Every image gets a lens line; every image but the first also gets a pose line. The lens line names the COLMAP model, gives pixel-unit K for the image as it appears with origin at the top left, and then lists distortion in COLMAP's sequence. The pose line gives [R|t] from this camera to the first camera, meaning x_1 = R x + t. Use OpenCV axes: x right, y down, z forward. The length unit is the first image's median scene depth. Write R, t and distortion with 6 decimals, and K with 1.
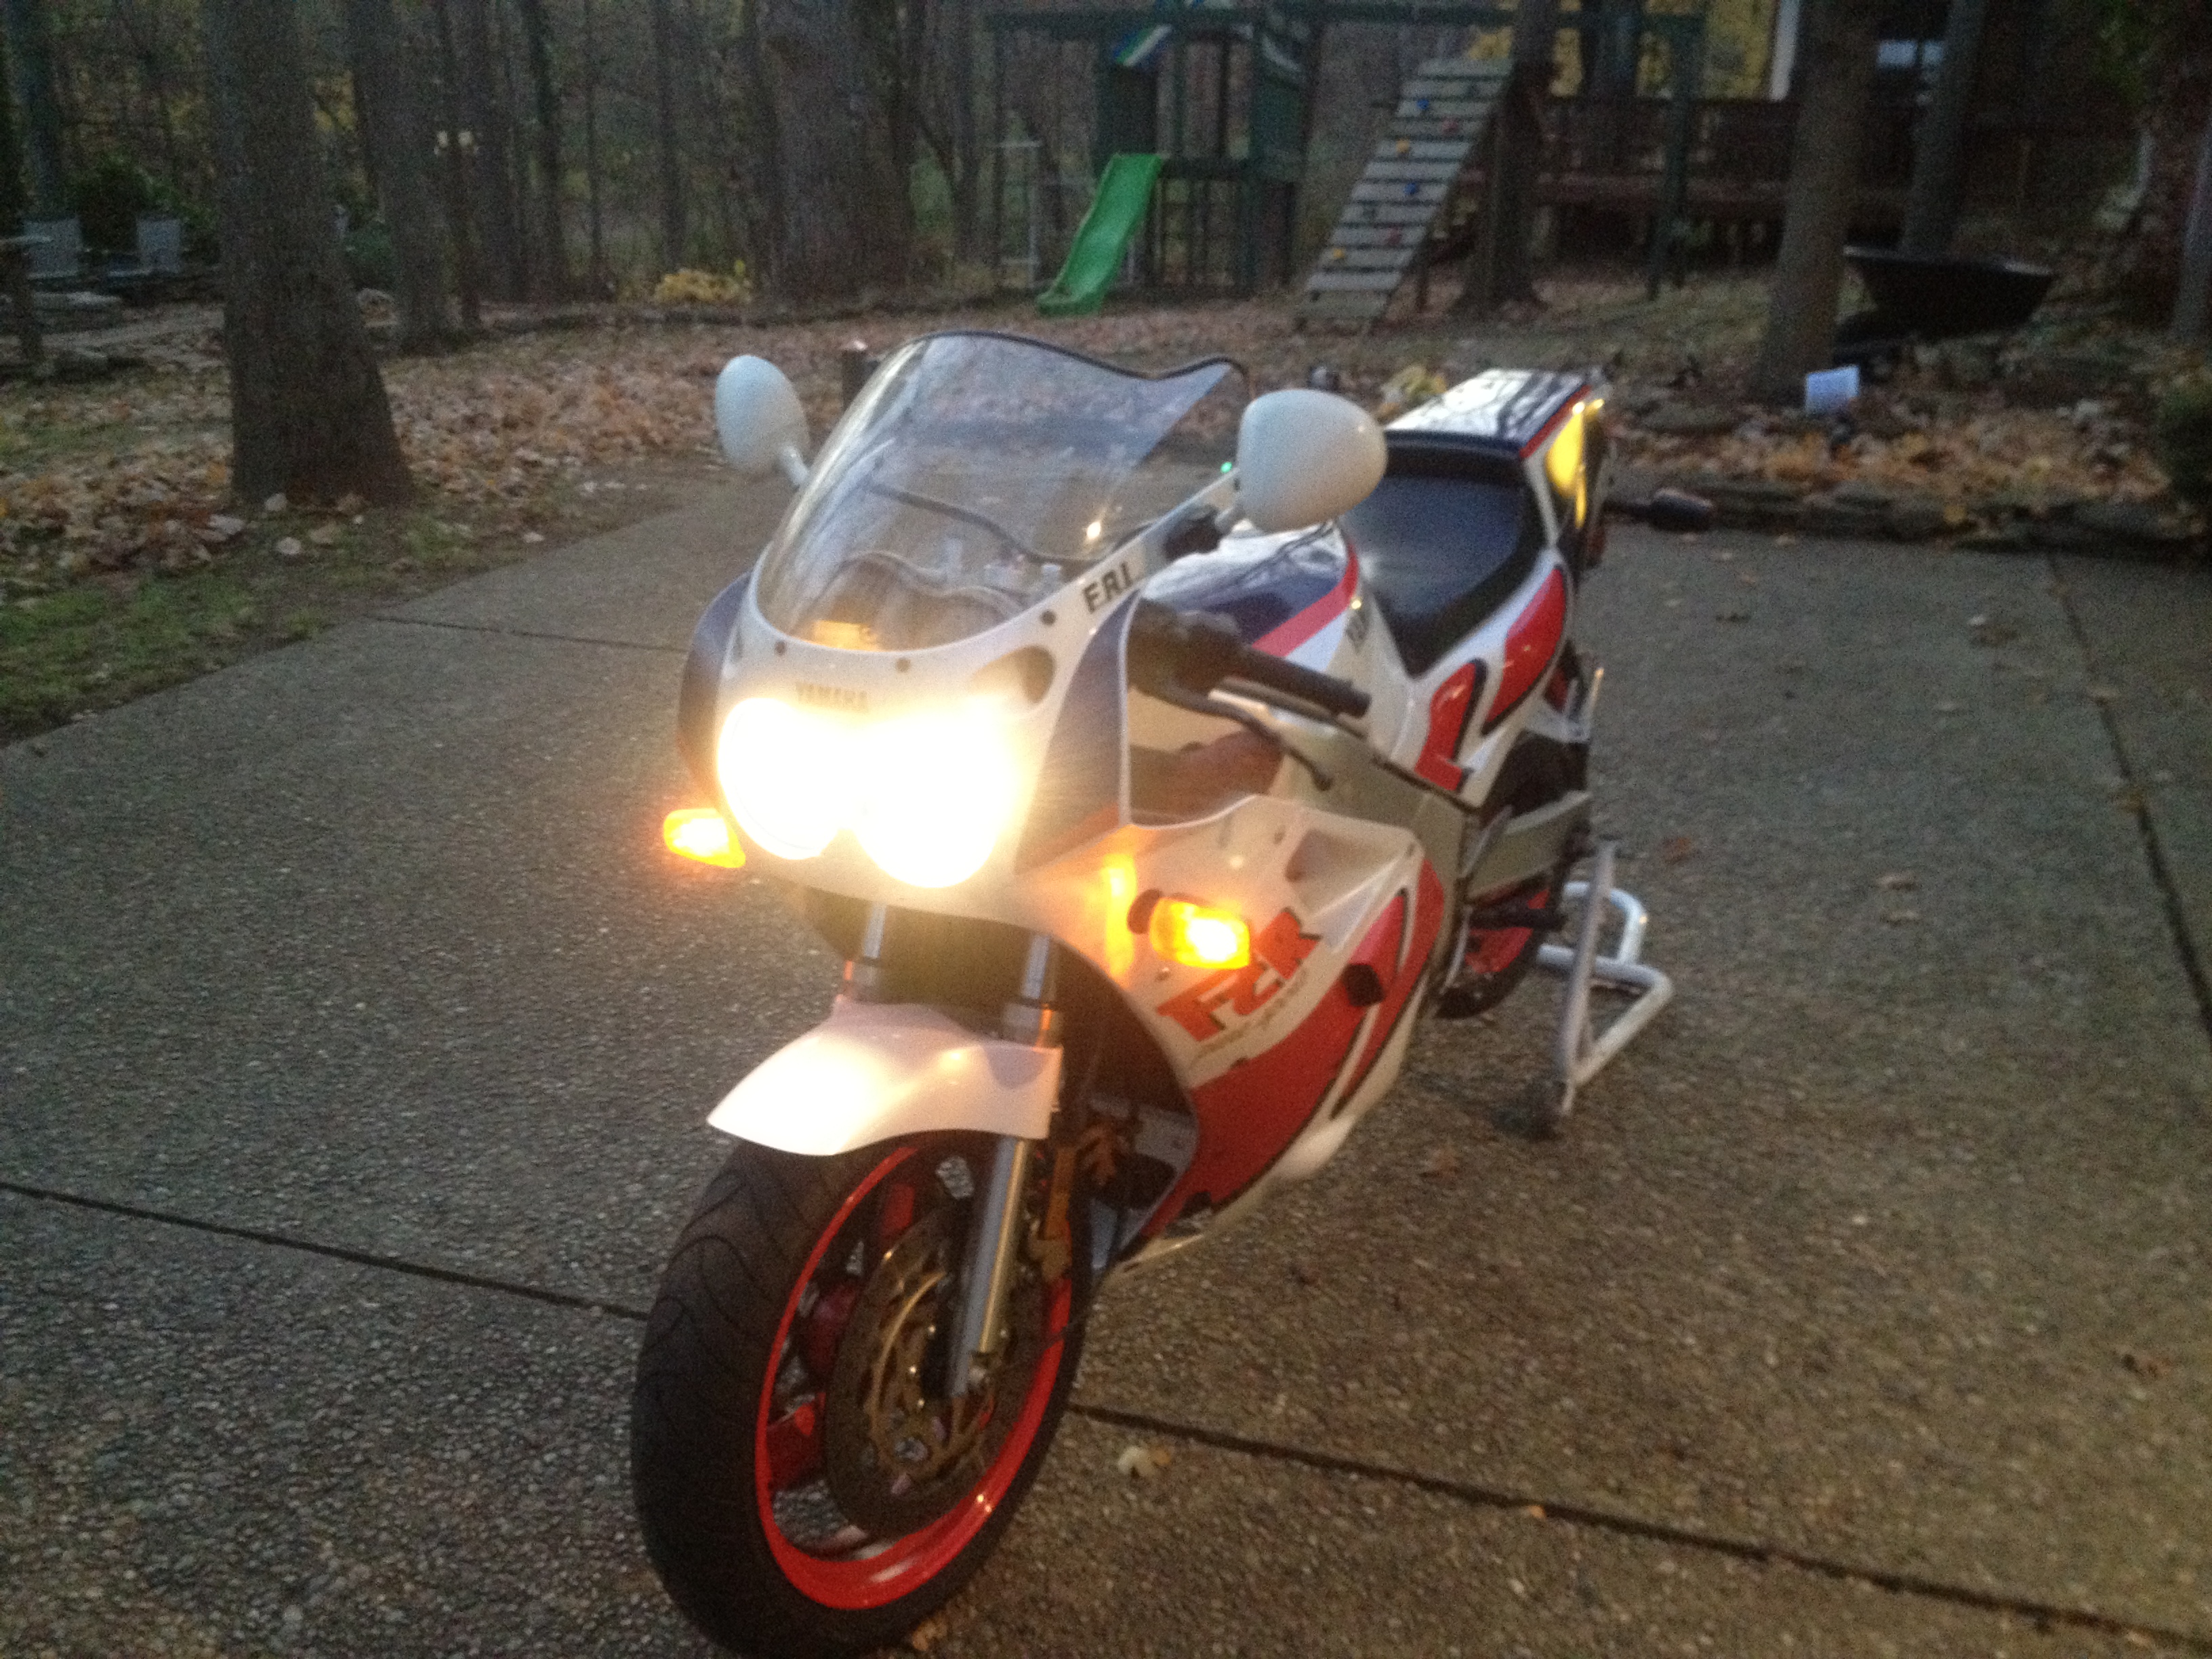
lens RADIAL K [[2123.4, 0, 1106.0], [0, 2123.4, 829.5], [0, 0, 1]] dist [0.069865, -0.136100]
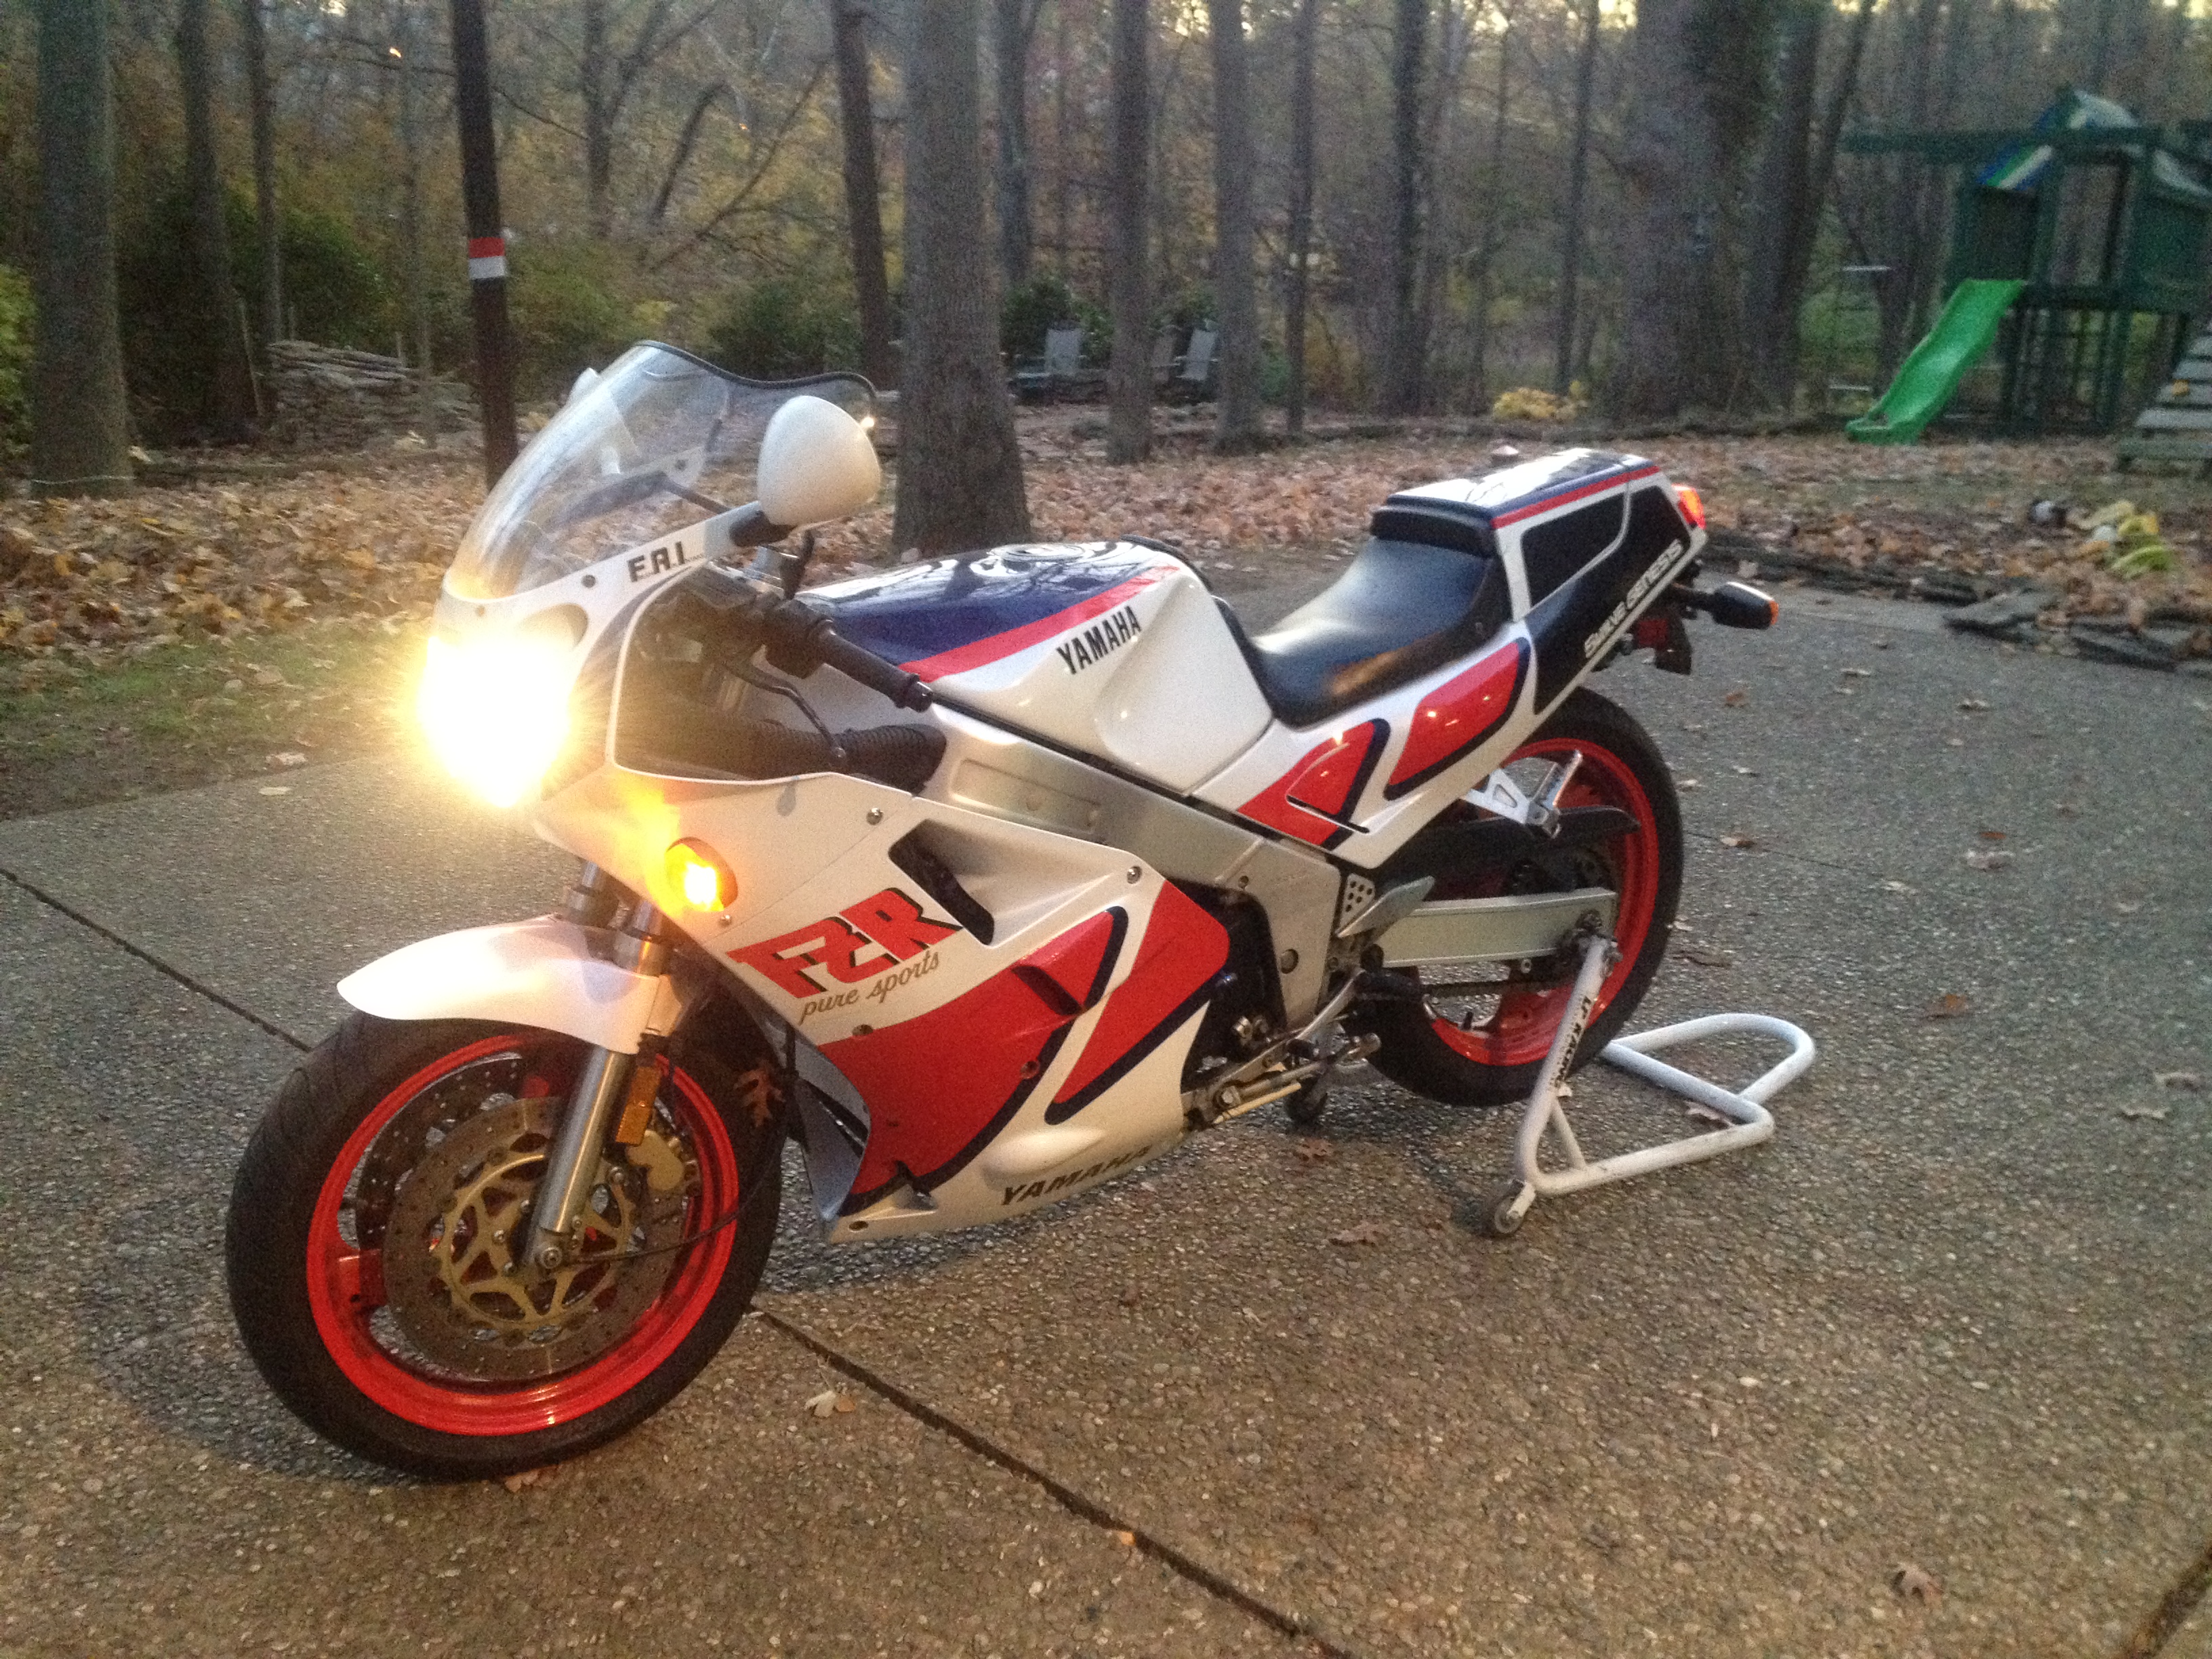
lens RADIAL K [[2123.4, 0, 1106.0], [0, 2123.4, 829.5], [0, 0, 1]] dist [0.069865, -0.136100]
pose [[0.901846, 0.120859, -0.414810, 0.529153], [-0.144589, 0.989146, -0.026157, 0.017089], [0.407146, 0.083567, 0.909532, 0.054088]]
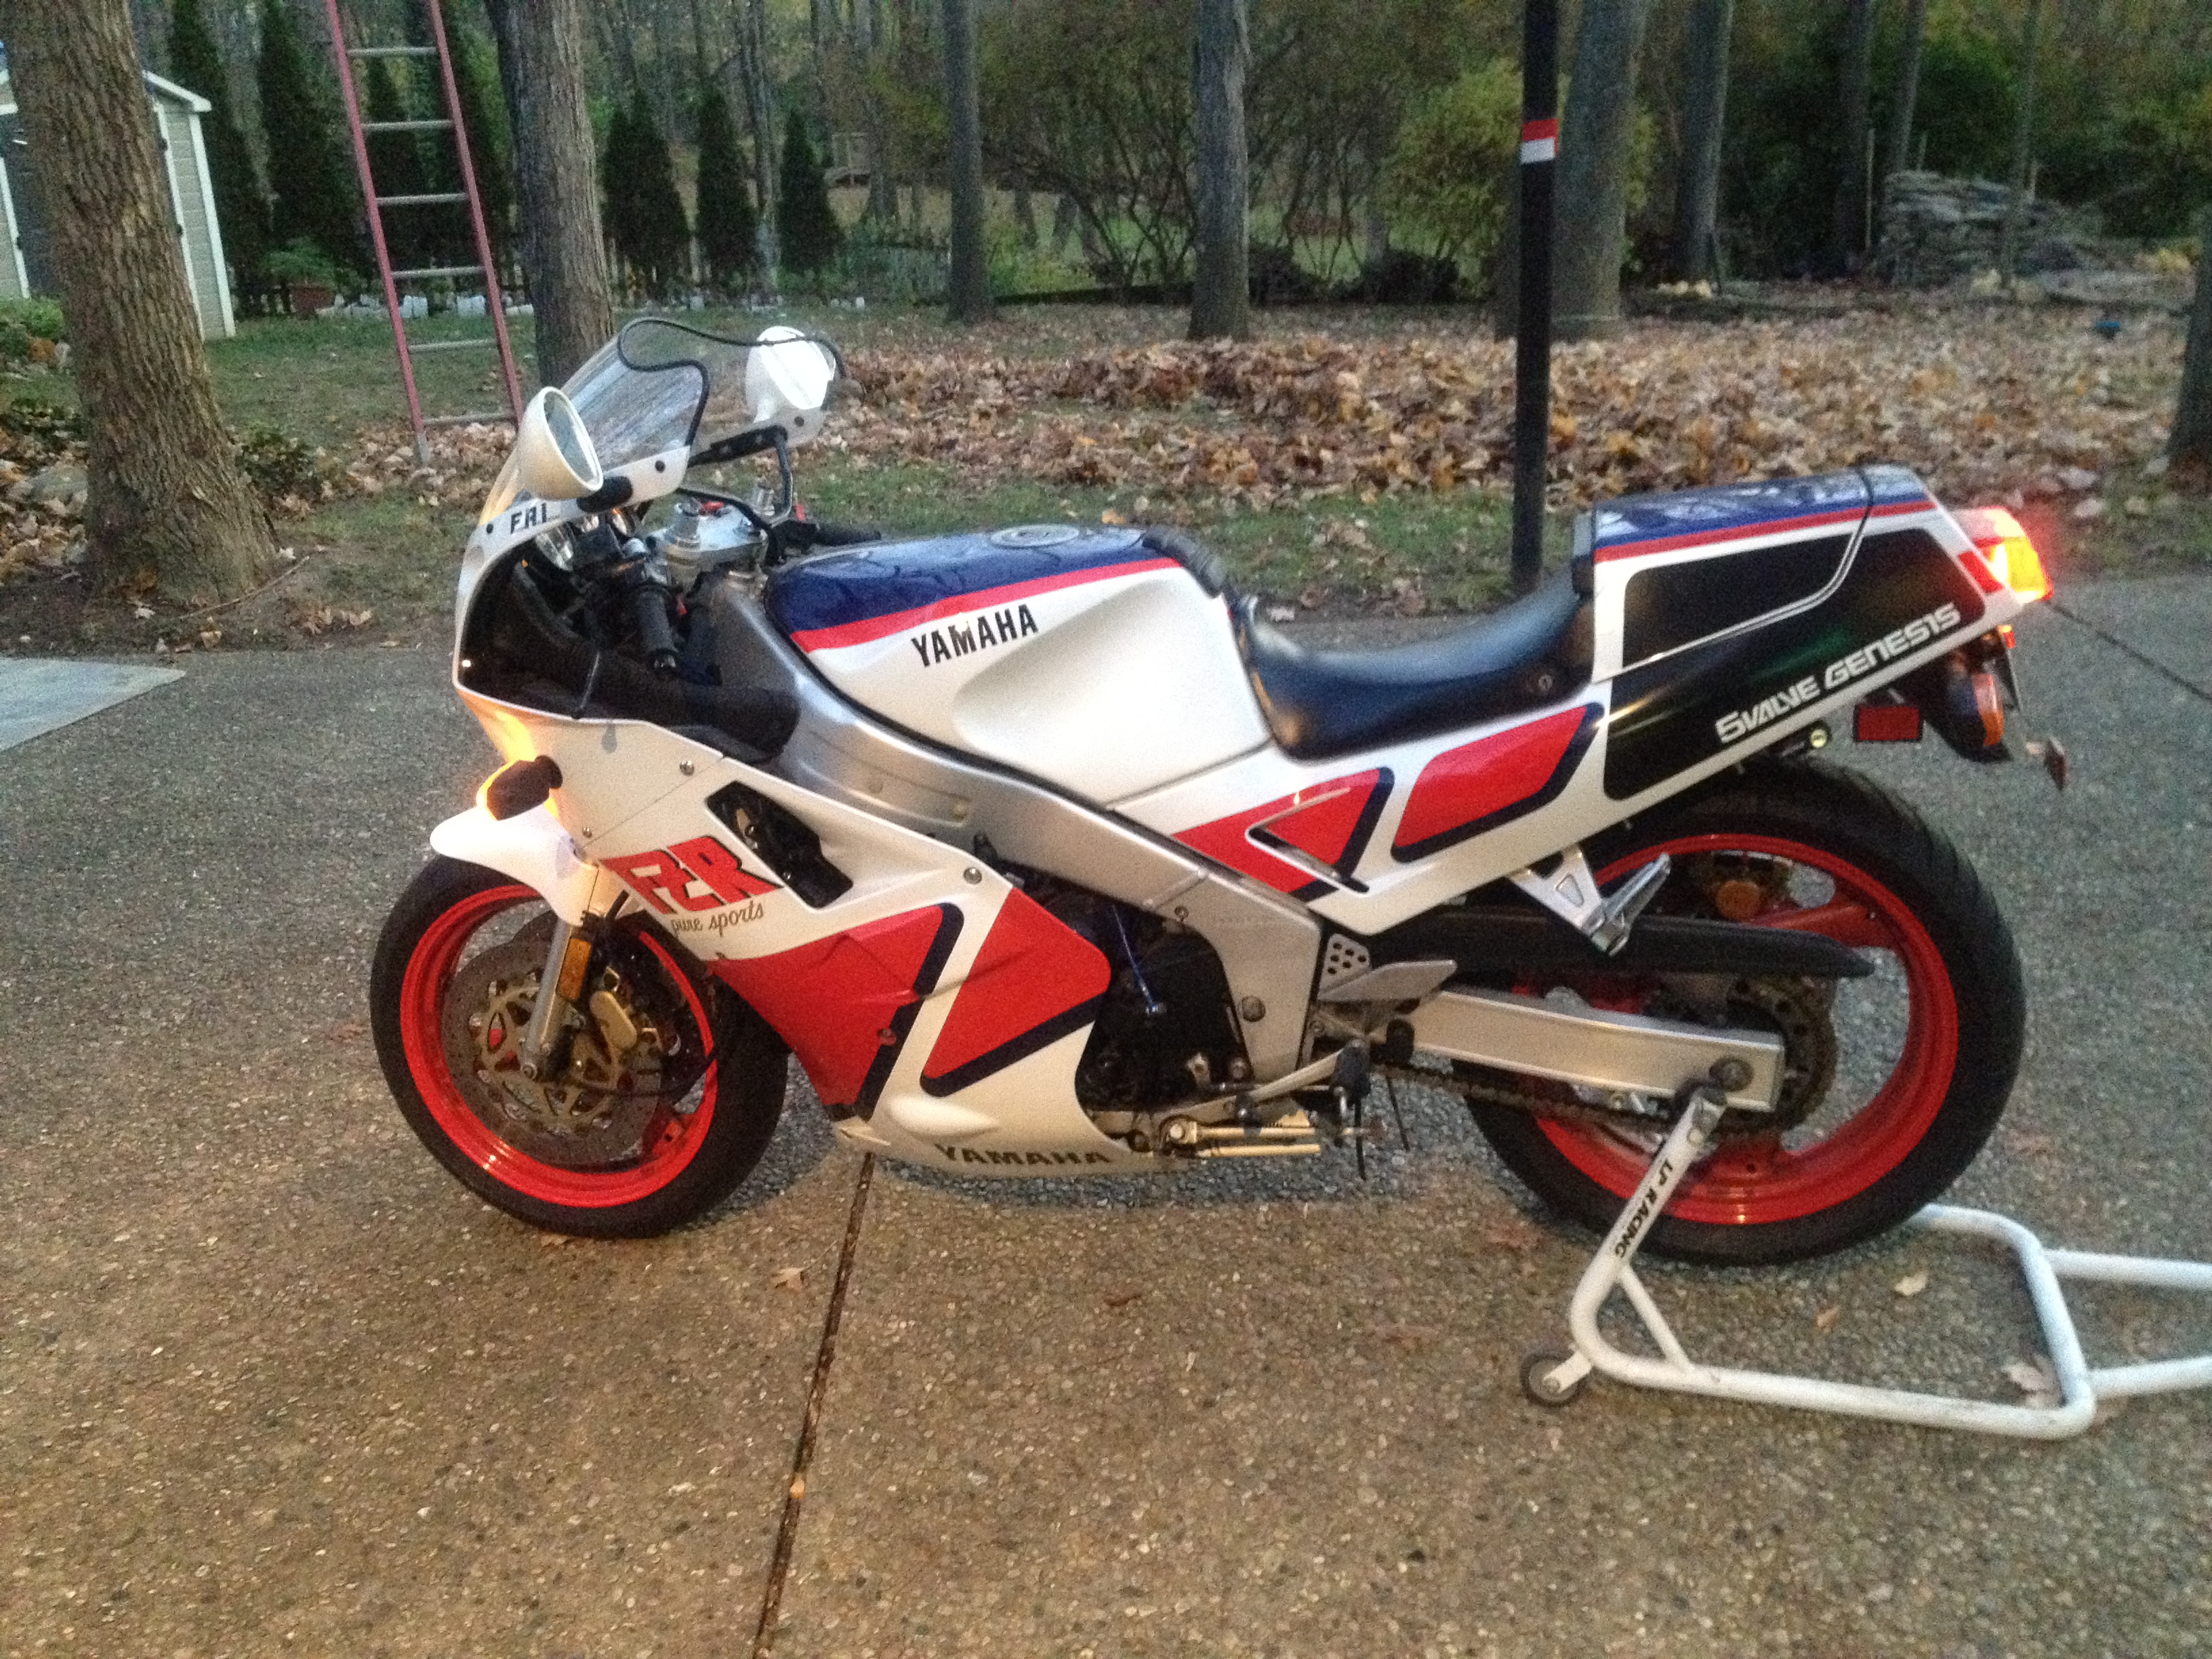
lens RADIAL K [[2123.4, 0, 1106.0], [0, 2123.4, 829.5], [0, 0, 1]] dist [0.069865, -0.136100]
pose [[0.307941, 0.306882, -0.900553, 1.022964], [-0.268012, 0.936198, 0.227383, -0.246974], [0.912876, 0.171338, 0.370542, 0.647008]]
